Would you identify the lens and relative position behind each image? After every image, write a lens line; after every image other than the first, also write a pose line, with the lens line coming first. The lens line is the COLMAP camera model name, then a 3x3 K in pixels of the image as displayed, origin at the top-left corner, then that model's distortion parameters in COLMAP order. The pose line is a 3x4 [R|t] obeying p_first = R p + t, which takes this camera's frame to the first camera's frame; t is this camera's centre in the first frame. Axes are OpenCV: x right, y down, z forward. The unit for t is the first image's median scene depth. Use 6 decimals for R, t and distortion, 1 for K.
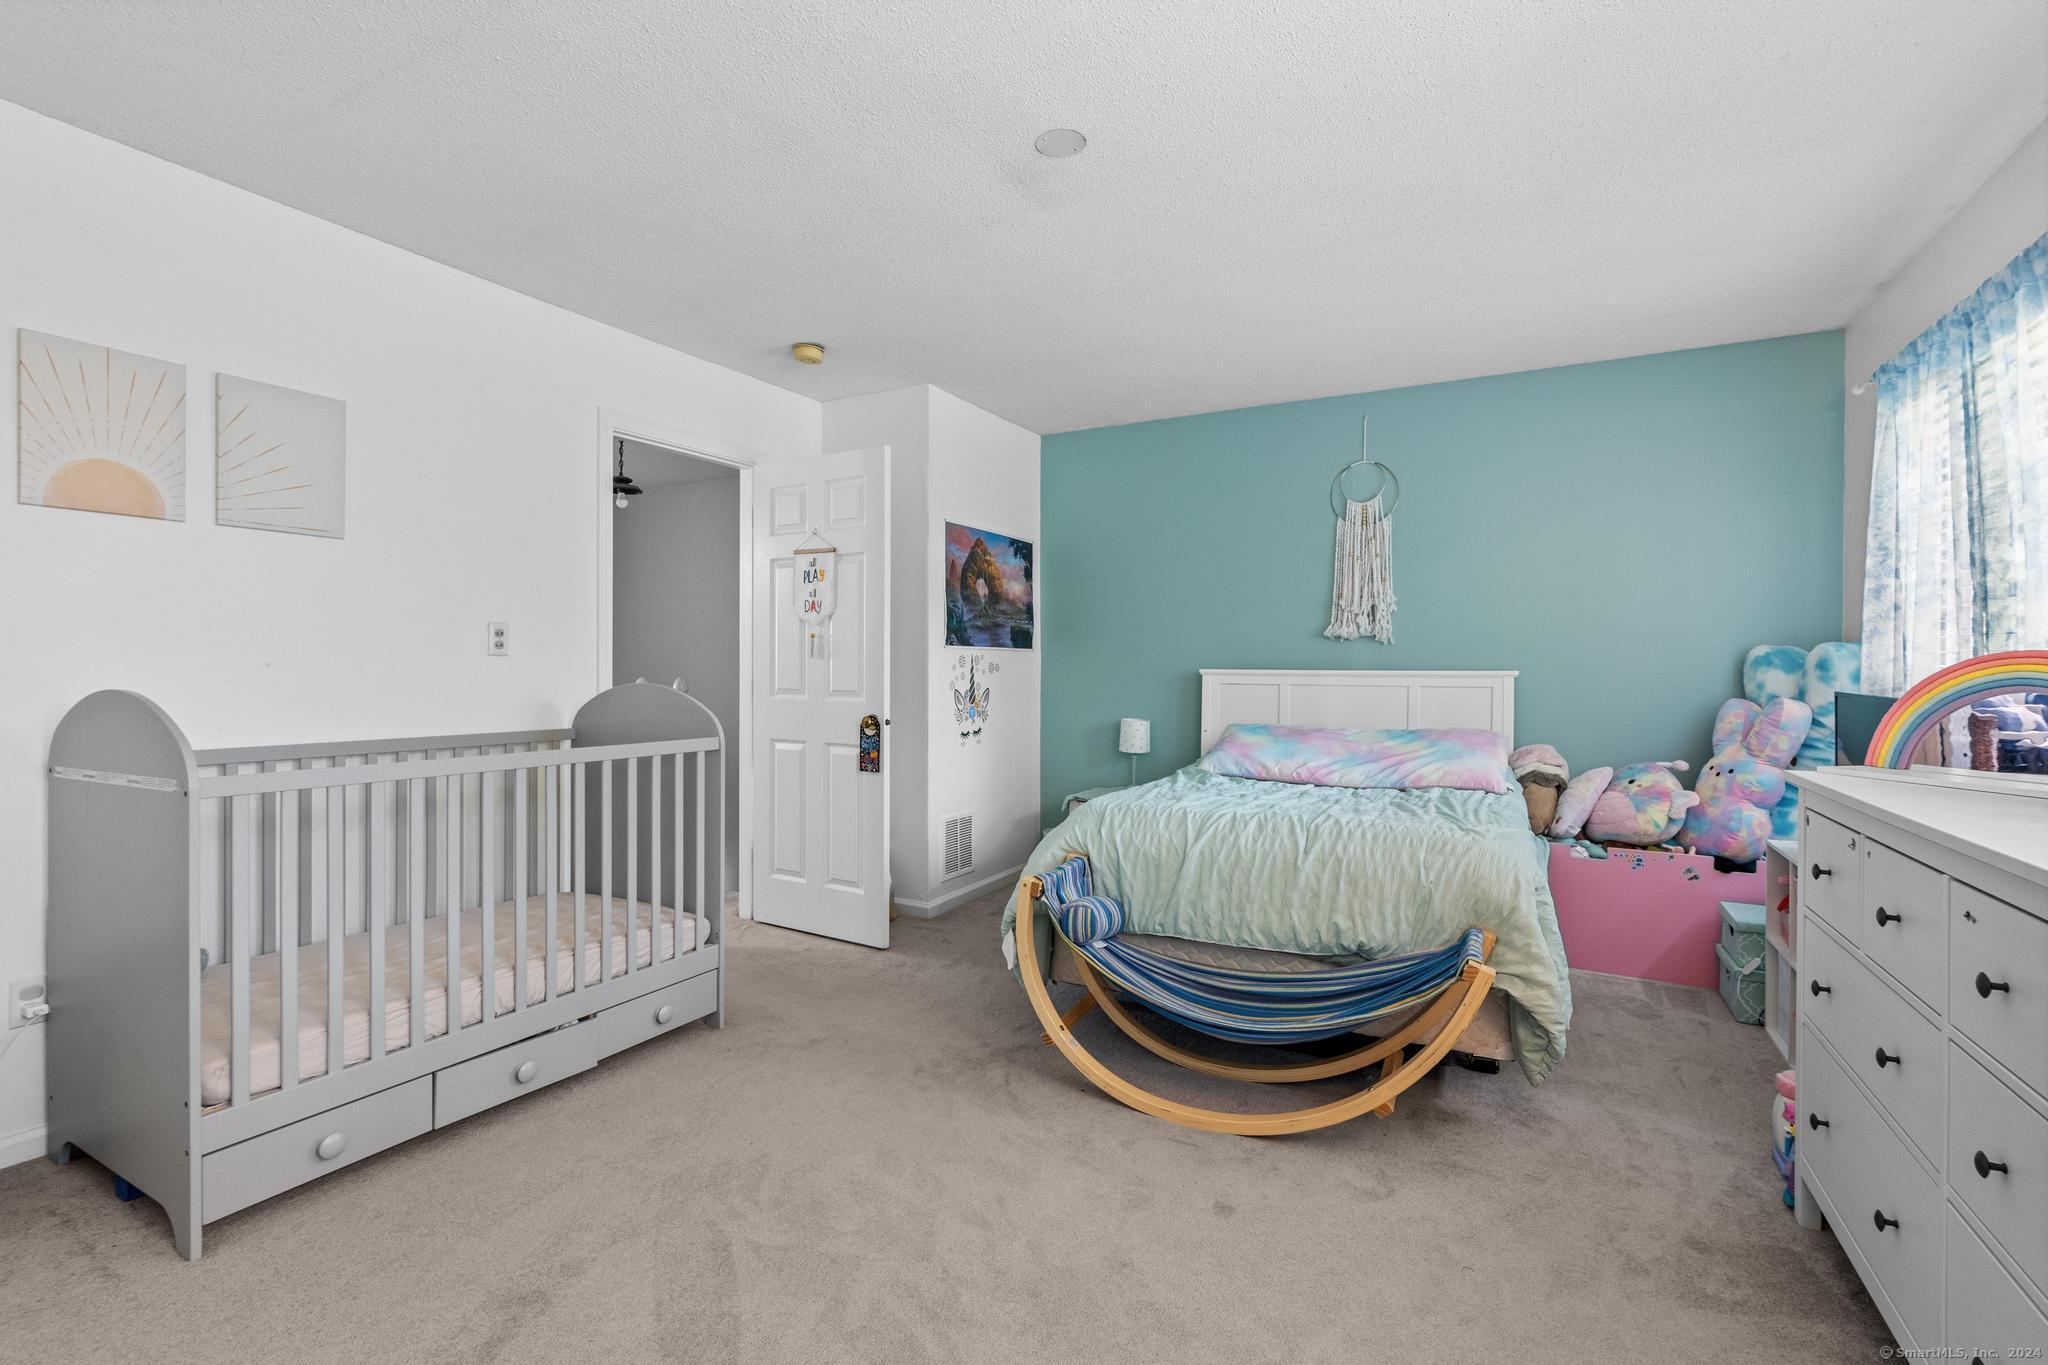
lens RADIAL K [[914.1, 0, 1017.0], [0, 914.1, 669.8], [0, 0, 1]] dist [-0.013560, 0.004575]
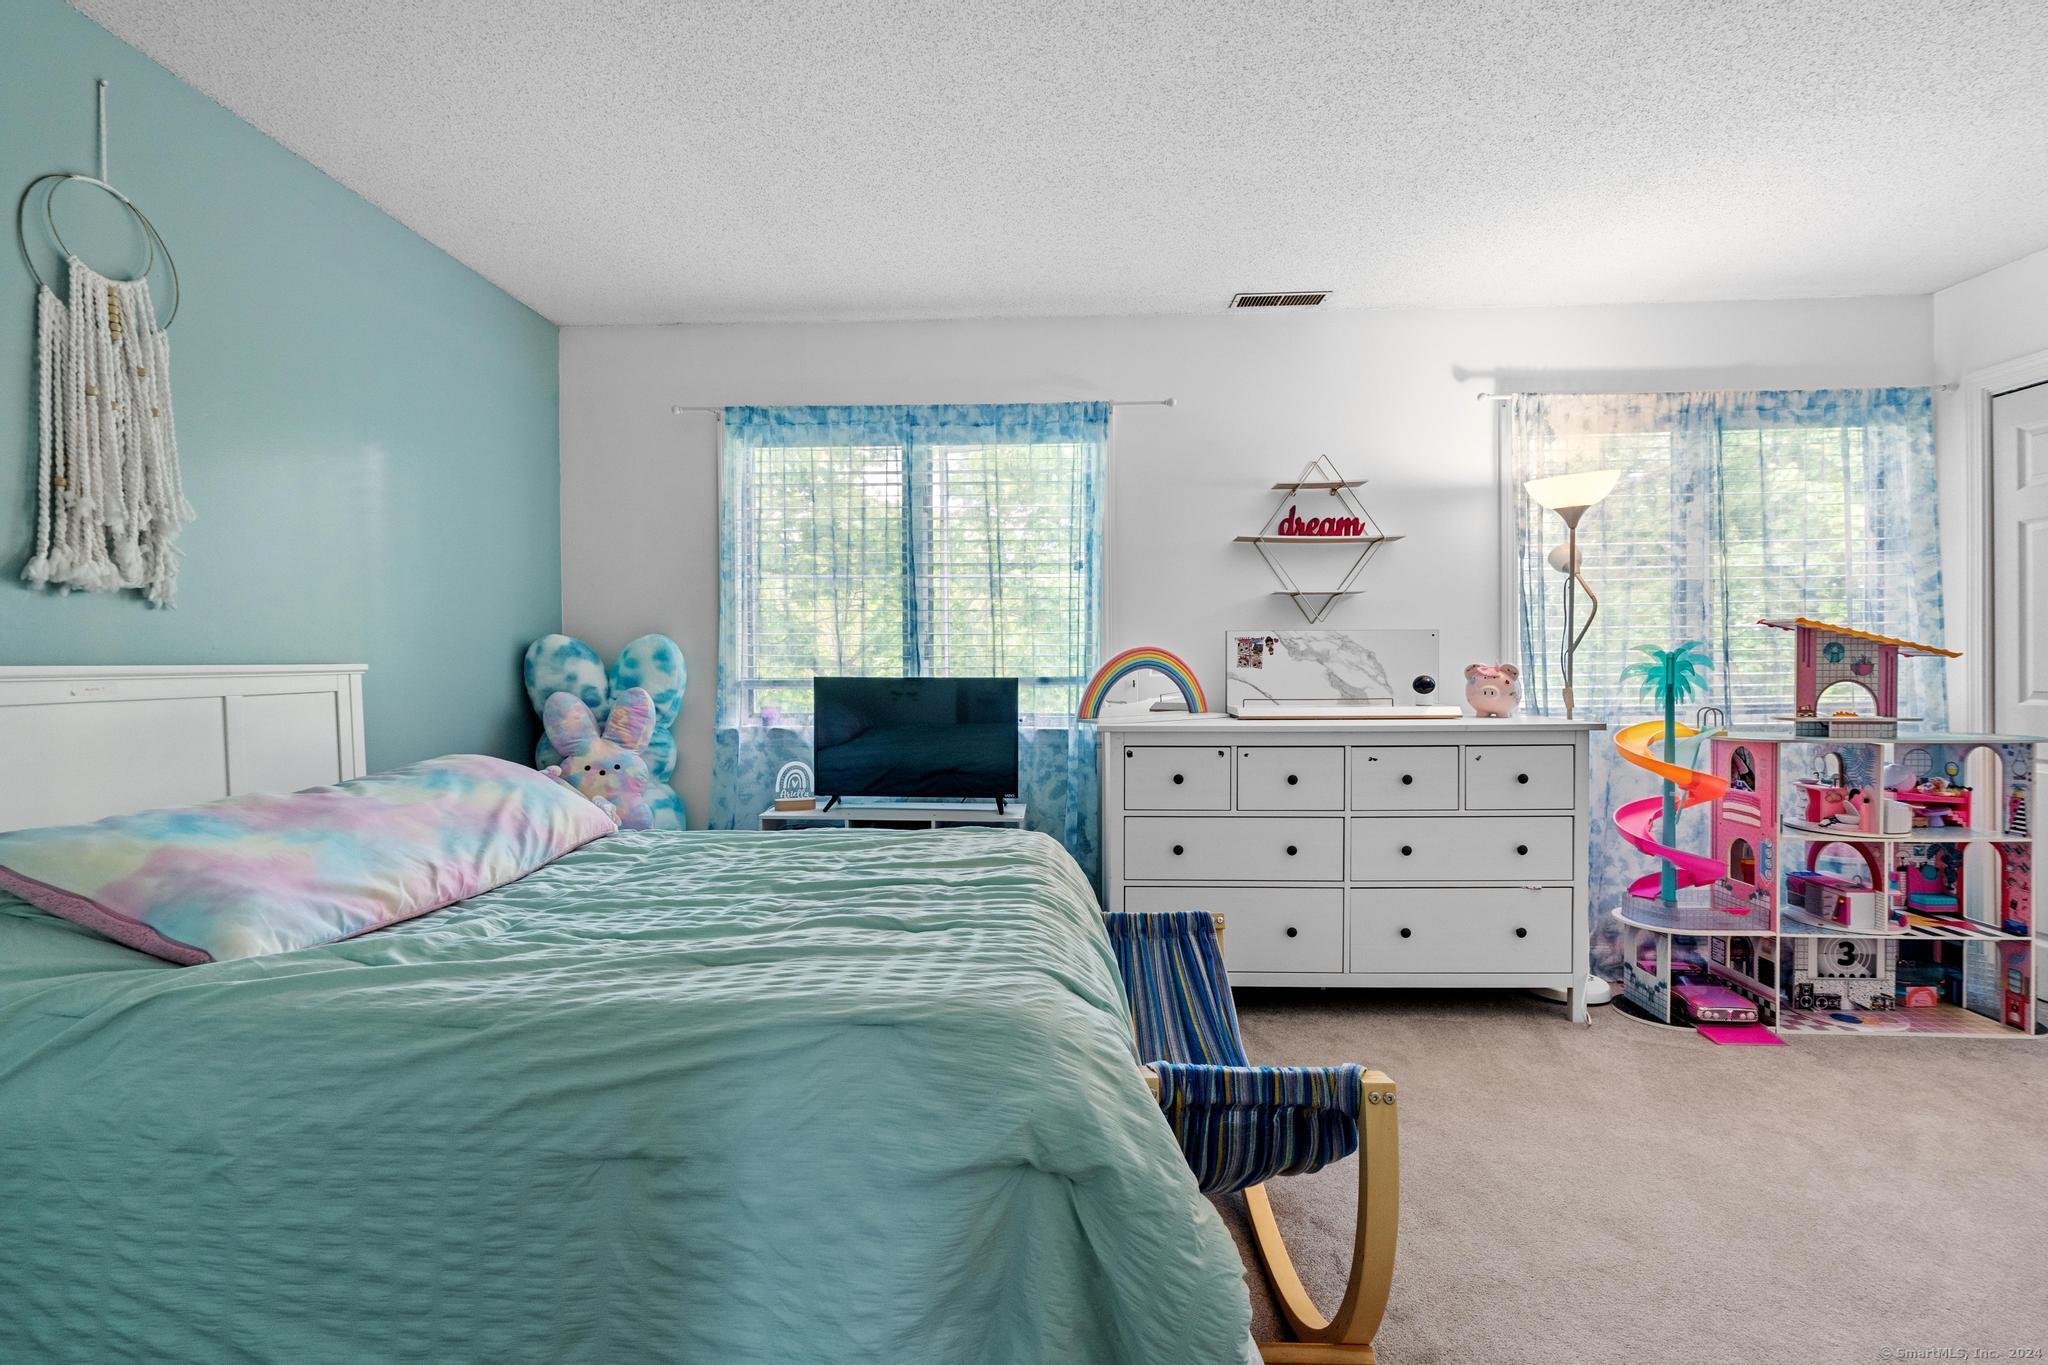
lens RADIAL K [[914.1, 0, 1017.0], [0, 914.1, 669.8], [0, 0, 1]] dist [-0.013560, 0.004575]
pose [[-0.455208, -0.010206, 0.890327, -0.209049], [0.000343, 0.999932, 0.011638, -0.001675], [-0.890385, 0.005604, -0.455174, 0.828683]]
